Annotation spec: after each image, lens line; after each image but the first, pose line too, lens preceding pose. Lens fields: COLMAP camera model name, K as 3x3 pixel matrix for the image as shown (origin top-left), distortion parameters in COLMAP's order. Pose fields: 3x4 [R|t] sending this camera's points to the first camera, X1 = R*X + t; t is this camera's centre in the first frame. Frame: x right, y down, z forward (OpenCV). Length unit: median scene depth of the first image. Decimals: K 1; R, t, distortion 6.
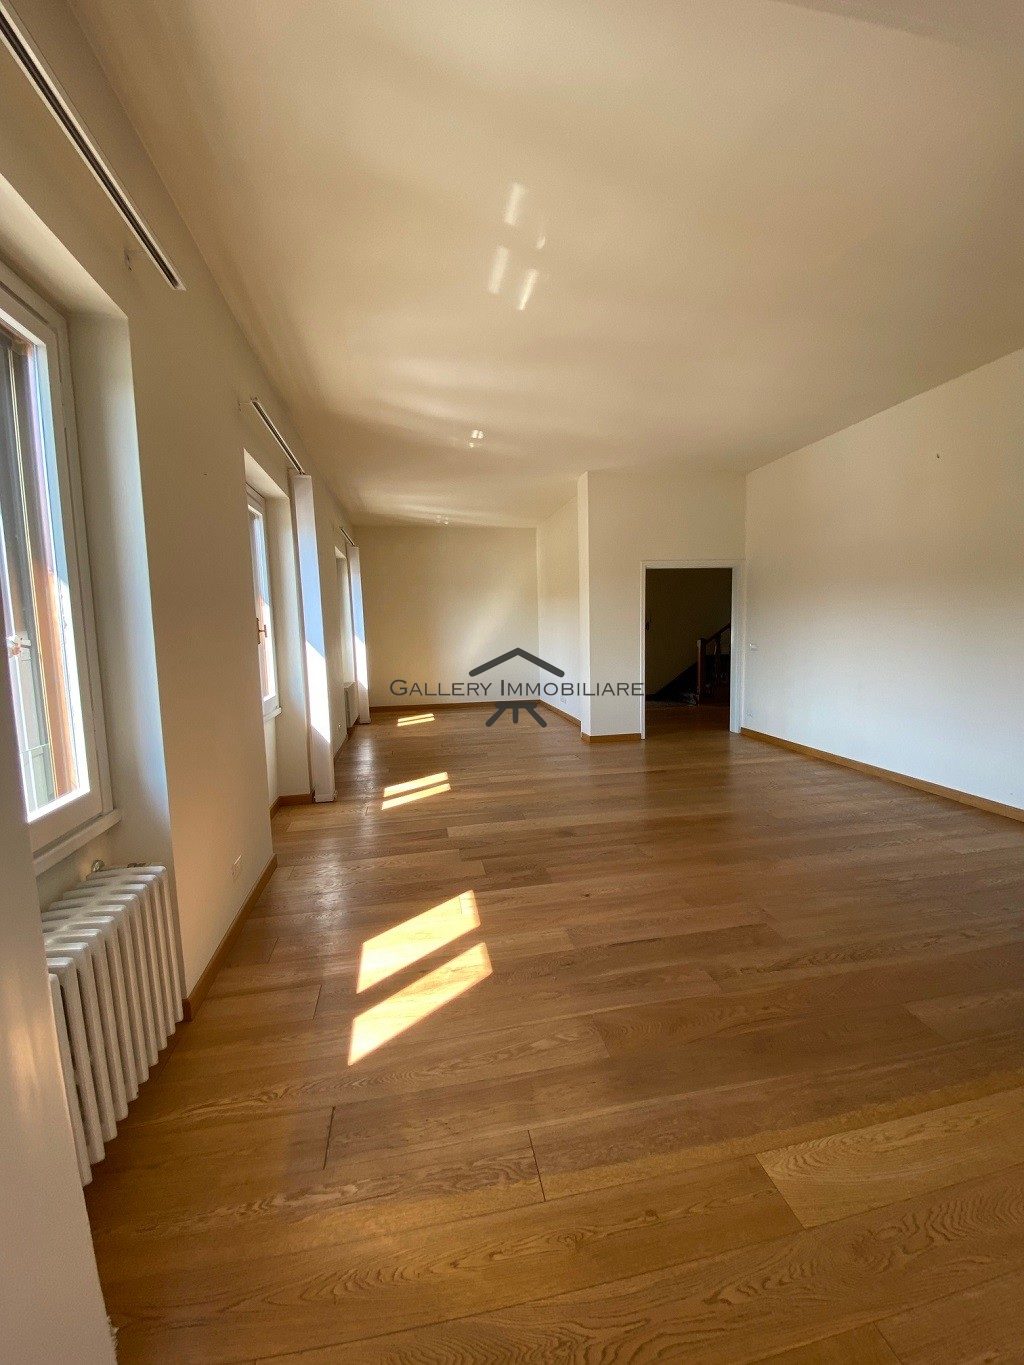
lens RADIAL K [[552.6, 0, 512.0], [0, 552.6, 682.5], [0, 0, 1]] dist [-0.008001, -0.000149]
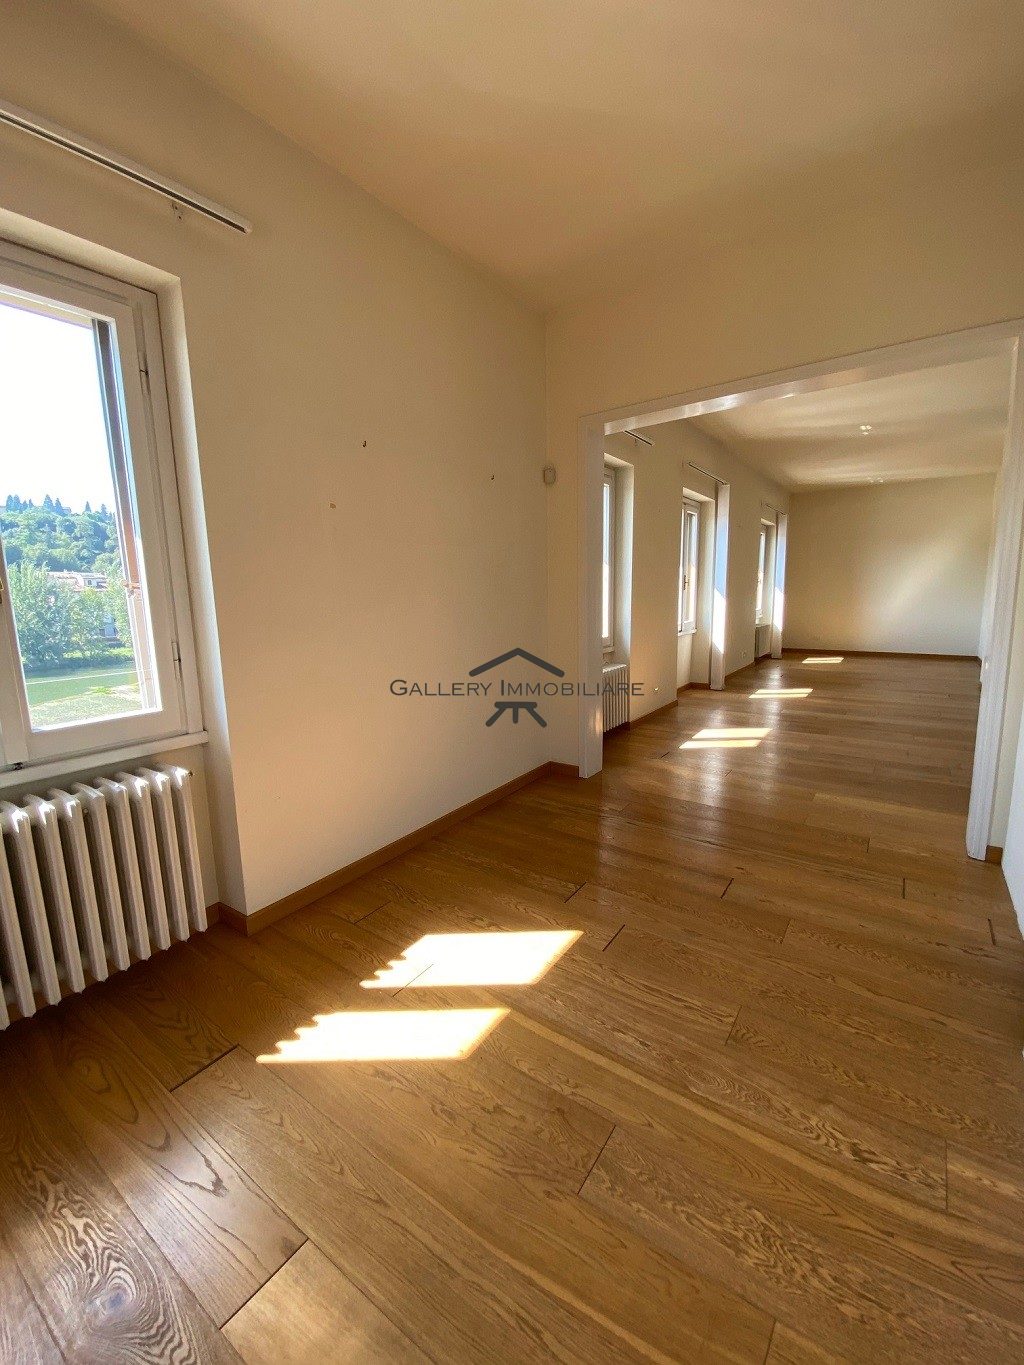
lens RADIAL K [[552.6, 0, 512.0], [0, 552.6, 682.5], [0, 0, 1]] dist [-0.008001, -0.000149]
pose [[0.695690, 0.128019, -0.706843, 0.397669], [-0.071800, 0.991456, 0.108899, 0.066368], [0.714745, -0.025008, 0.698938, -0.572528]]
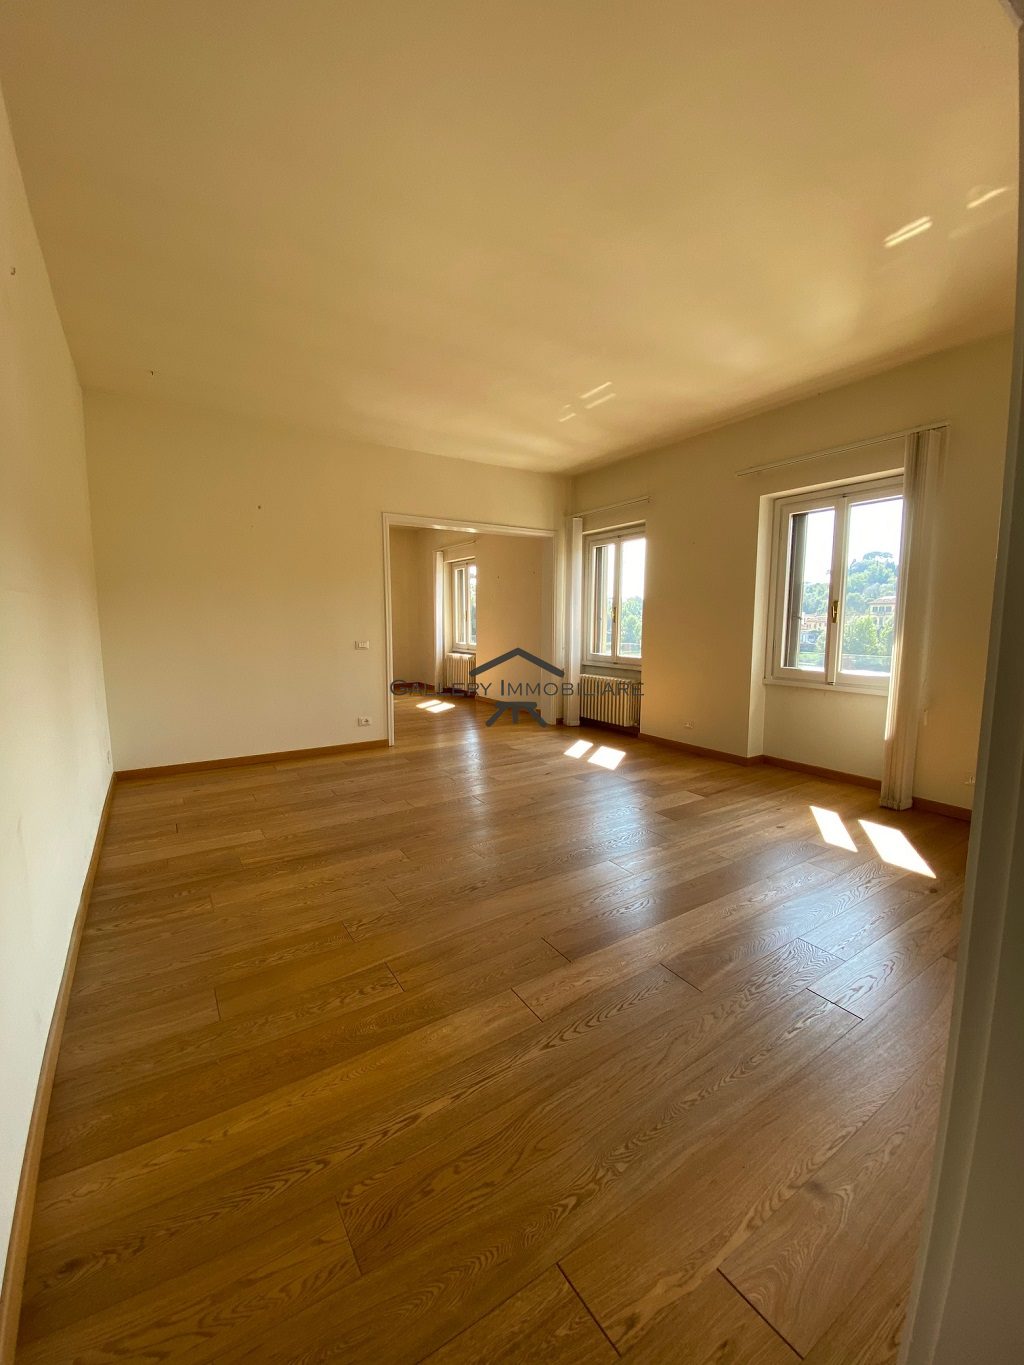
lens RADIAL K [[552.6, 0, 512.0], [0, 552.6, 682.5], [0, 0, 1]] dist [-0.008001, -0.000149]
pose [[-0.924597, 0.068848, -0.374673, 0.560968], [-0.015339, 0.976007, 0.217199, -0.164795], [0.380637, 0.206569, -0.901357, 1.589628]]
